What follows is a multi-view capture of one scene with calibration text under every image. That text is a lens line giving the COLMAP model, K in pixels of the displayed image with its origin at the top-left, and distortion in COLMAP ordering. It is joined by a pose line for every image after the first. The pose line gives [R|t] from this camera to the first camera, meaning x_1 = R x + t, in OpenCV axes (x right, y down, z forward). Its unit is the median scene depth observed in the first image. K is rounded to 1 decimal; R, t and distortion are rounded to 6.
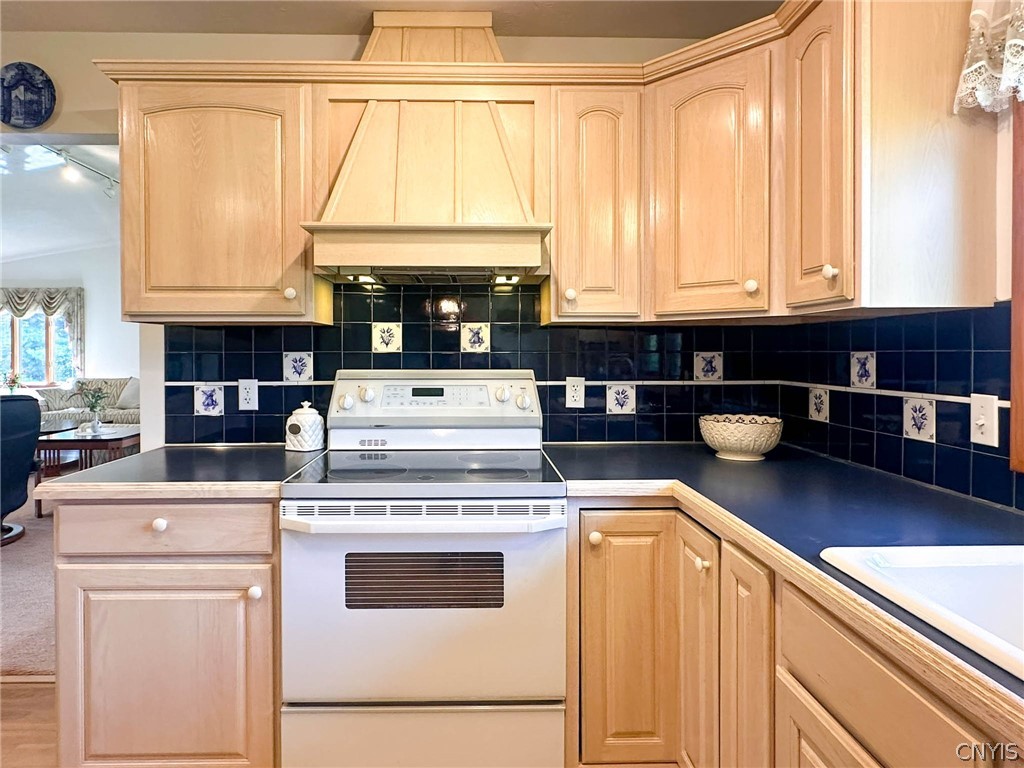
lens RADIAL K [[586.8, 0, 485.5], [0, 586.8, 357.7], [0, 0, 1]] dist [-0.000310, 0.002186]
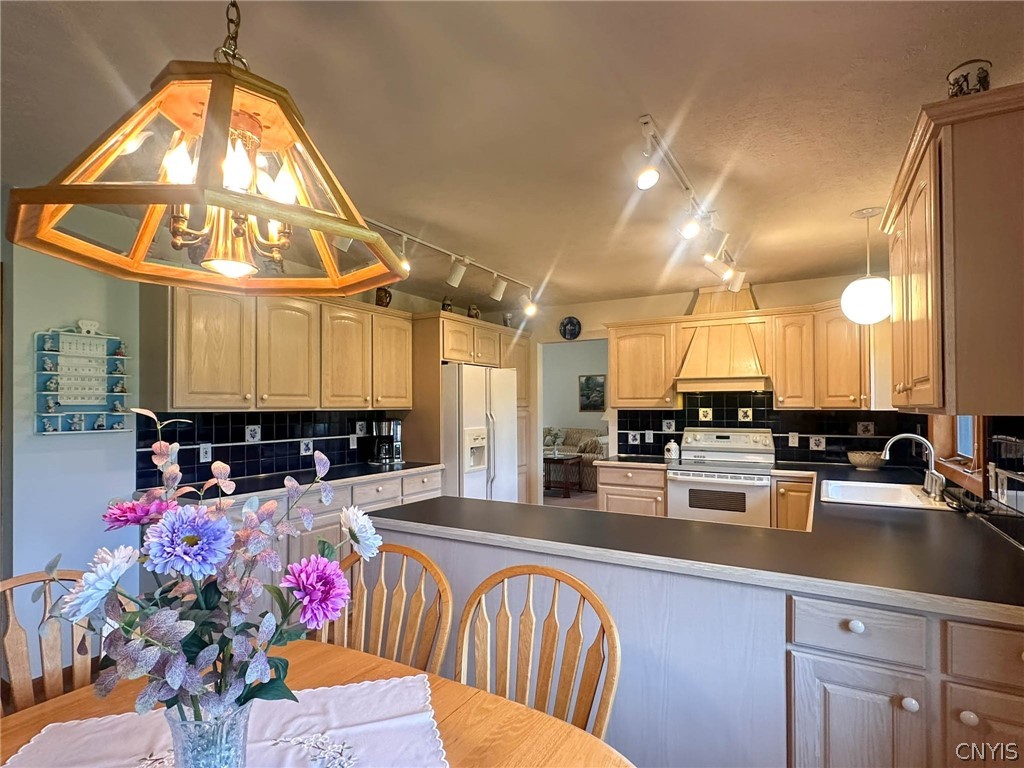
lens RADIAL K [[539.6, 0, 505.6], [0, 539.6, 403.2], [0, 0, 1]] dist [-0.004451, -0.000435]
pose [[0.852281, -0.005223, -0.523059, 0.306976], [-0.003132, 0.999881, -0.015087, -0.046972], [0.523075, 0.014496, 0.852163, -1.391746]]
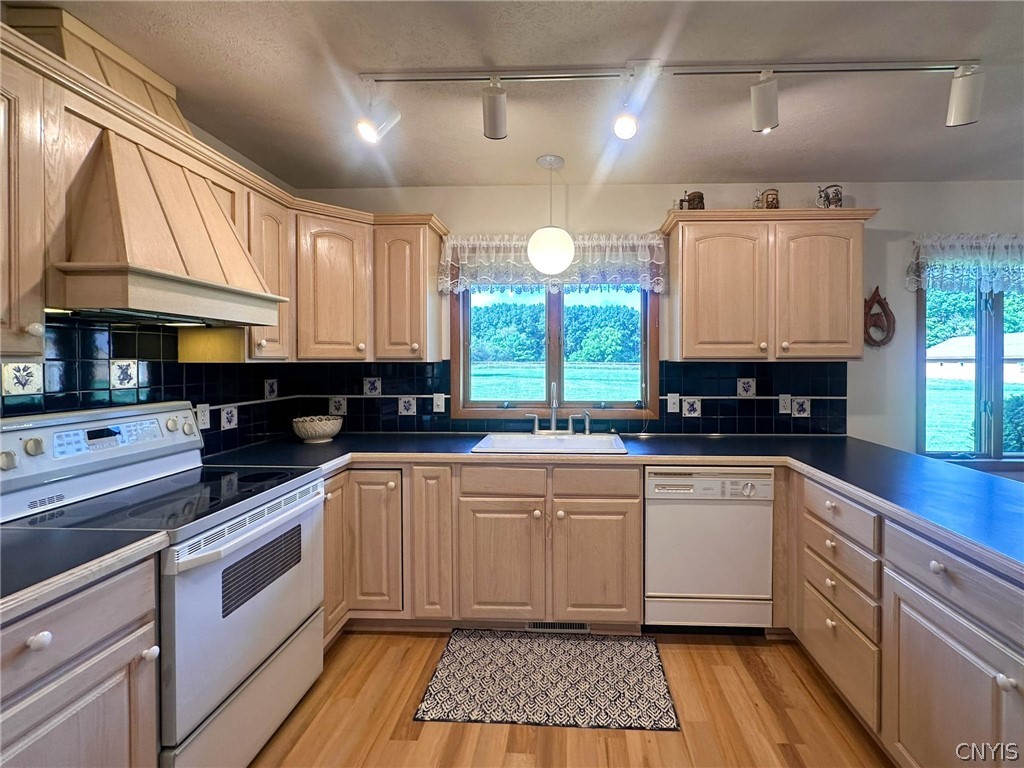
lens RADIAL K [[464.9, 0, 553.4], [0, 464.9, 364.9], [0, 0, 1]] dist [-0.004108, -0.000866]
pose [[0.052985, -0.007214, 0.998569, -0.819754], [0.010104, 0.999927, 0.006688, -0.051133], [-0.998544, 0.009735, 0.053054, 0.223126]]
